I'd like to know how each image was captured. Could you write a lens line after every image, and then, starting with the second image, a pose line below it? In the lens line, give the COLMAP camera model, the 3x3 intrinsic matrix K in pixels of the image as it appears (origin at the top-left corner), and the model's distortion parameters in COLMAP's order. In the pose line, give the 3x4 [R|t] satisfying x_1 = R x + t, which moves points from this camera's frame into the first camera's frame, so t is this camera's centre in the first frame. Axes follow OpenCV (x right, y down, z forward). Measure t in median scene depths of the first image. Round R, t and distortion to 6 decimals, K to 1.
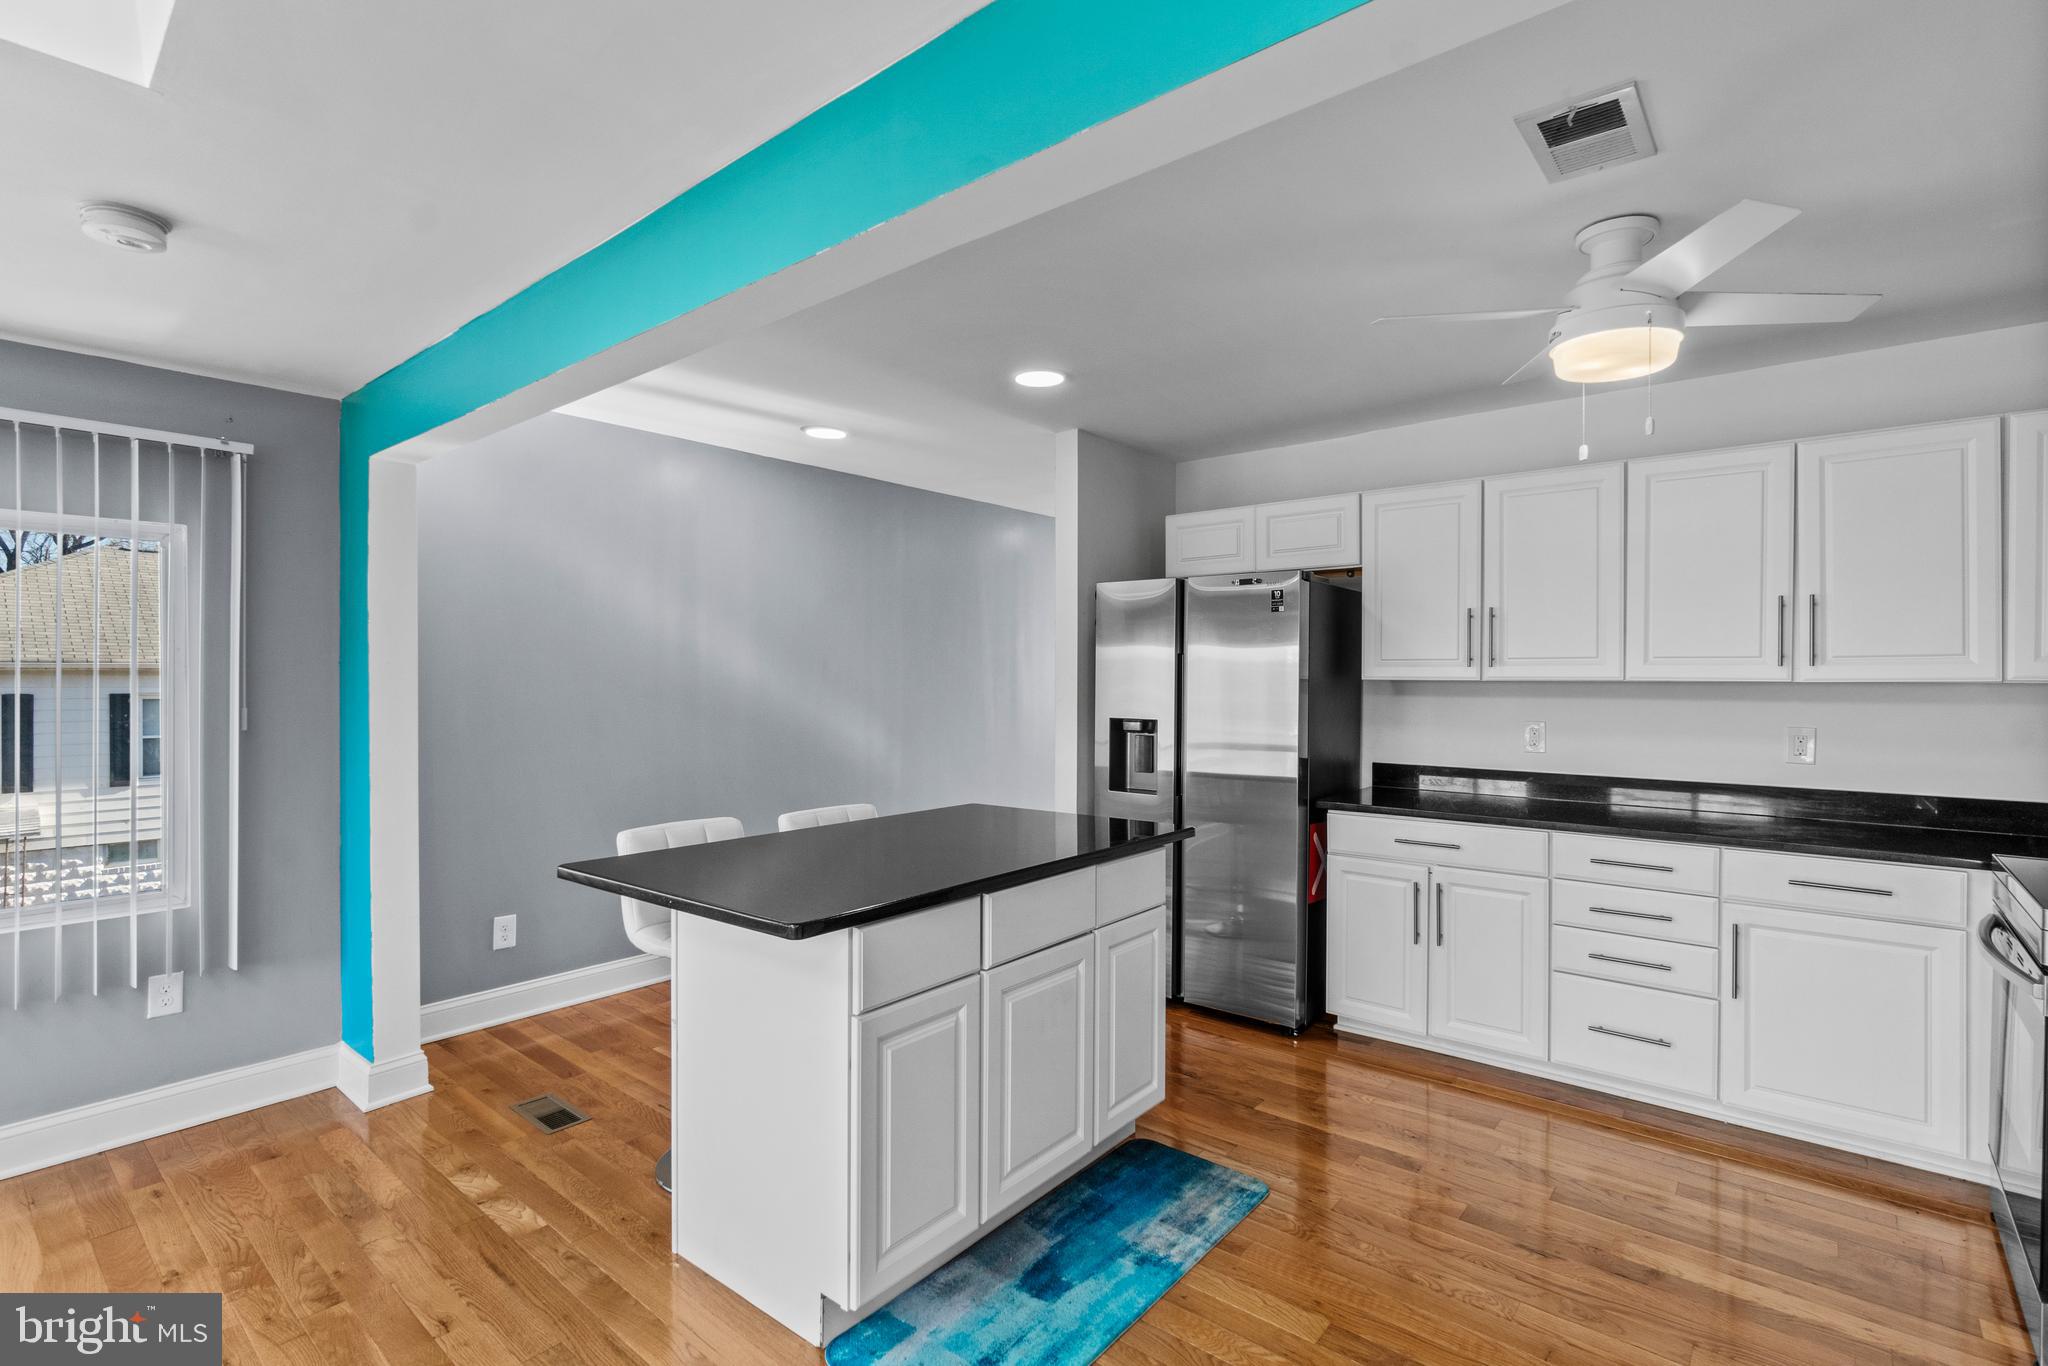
lens RADIAL K [[954.4, 0, 1024.0], [0, 954.4, 683.0], [0, 0, 1]] dist [-0.001802, 0.000059]
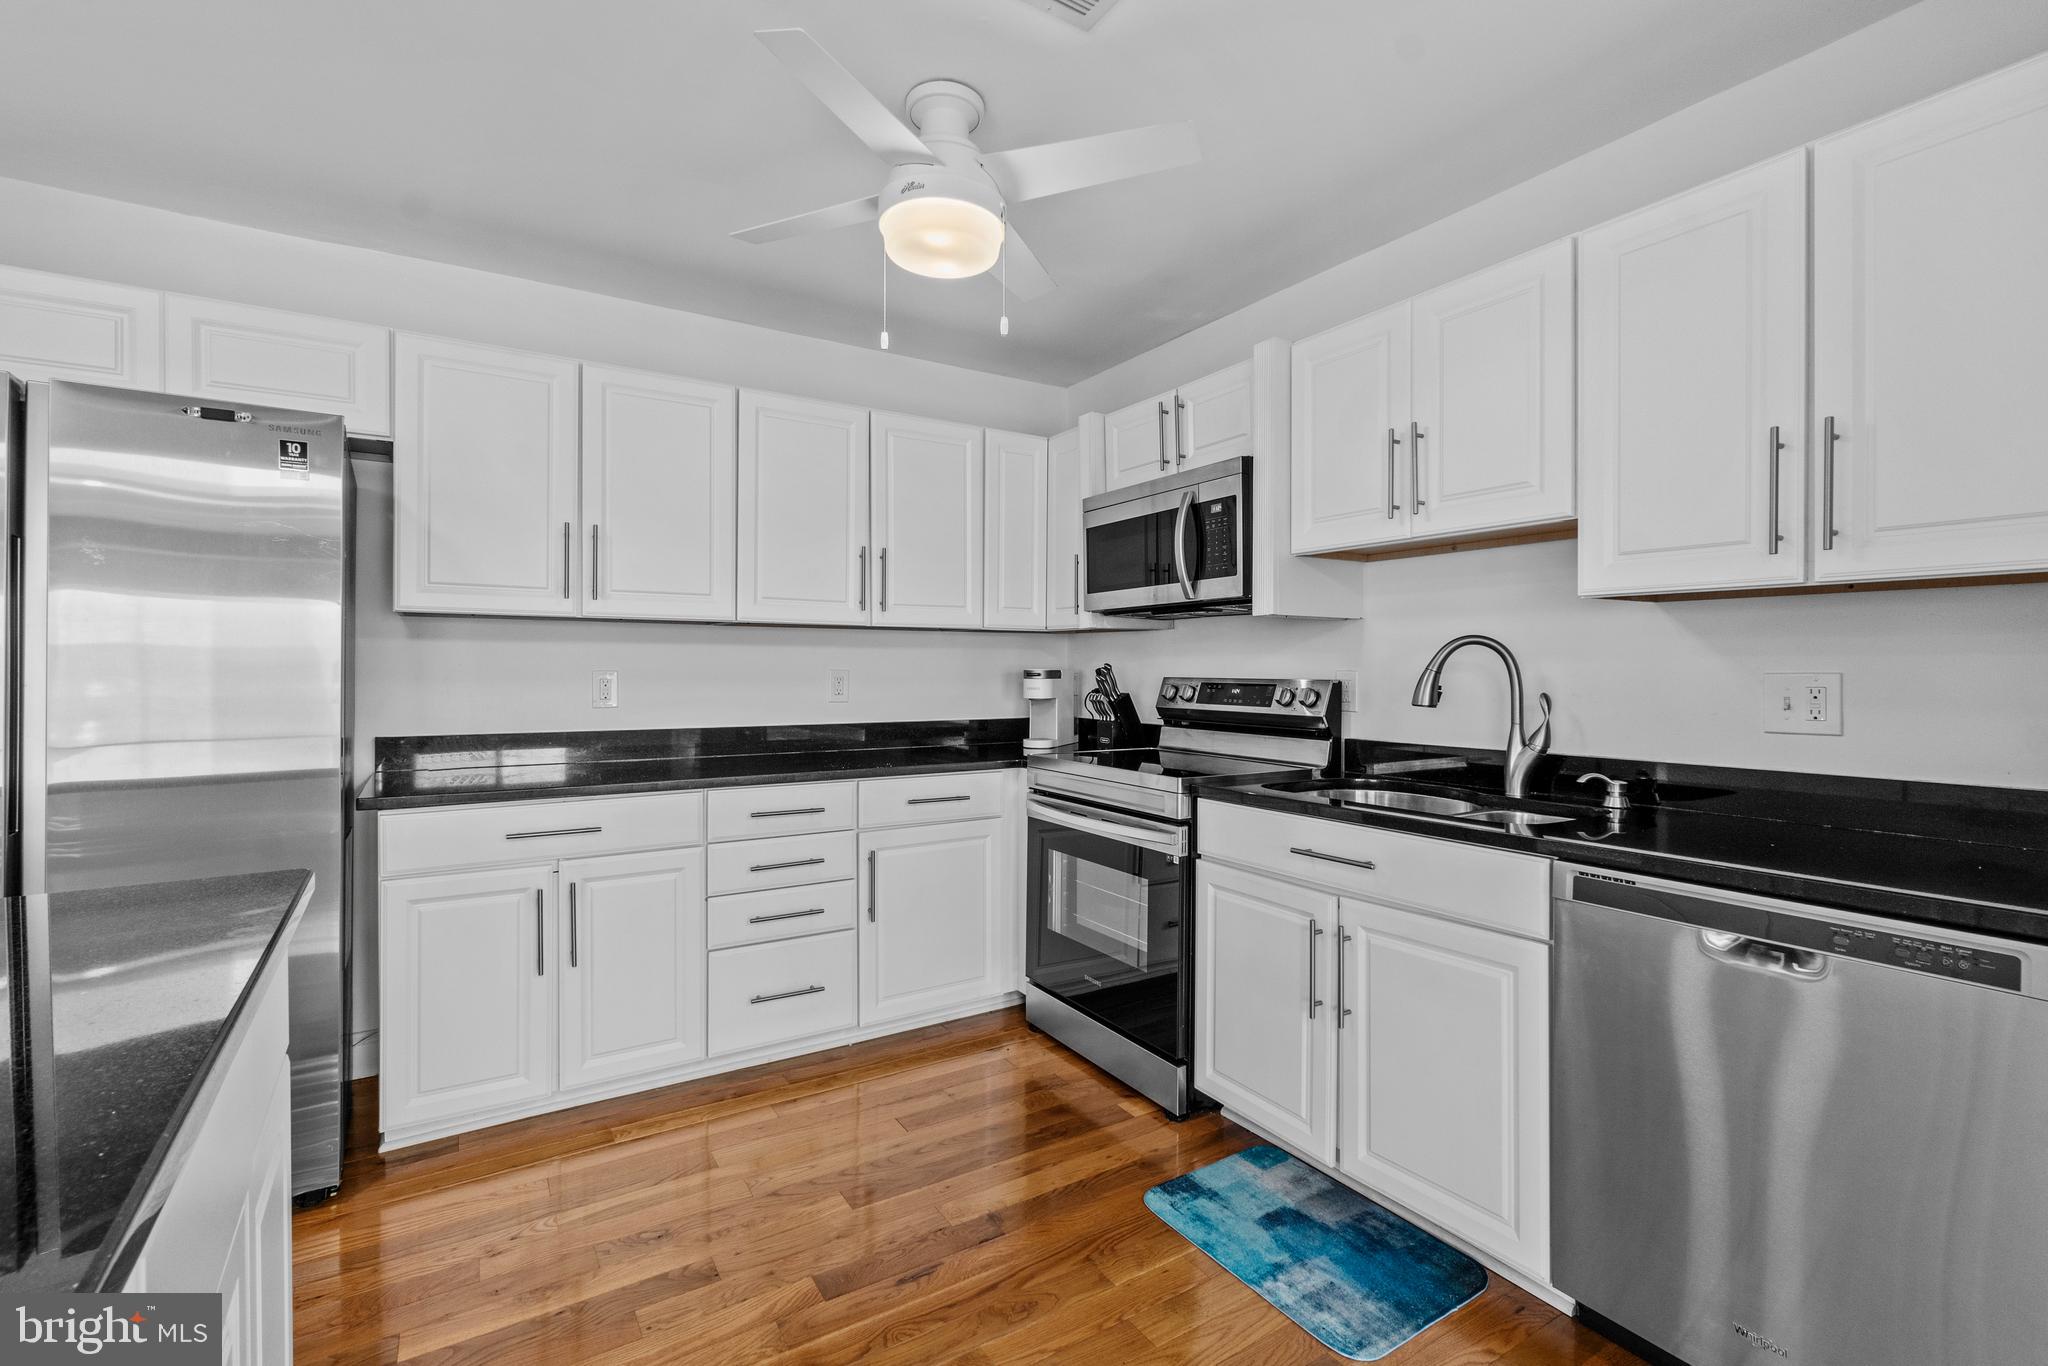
lens RADIAL K [[901.8, 0, 1009.9], [0, 901.8, 671.9], [0, 0, 1]] dist [-0.002285, -0.000726]
pose [[0.316721, -0.004381, 0.948508, -0.121039], [0.004011, 0.999987, 0.003280, 0.044250], [-0.948510, 0.002766, 0.316735, 0.448620]]
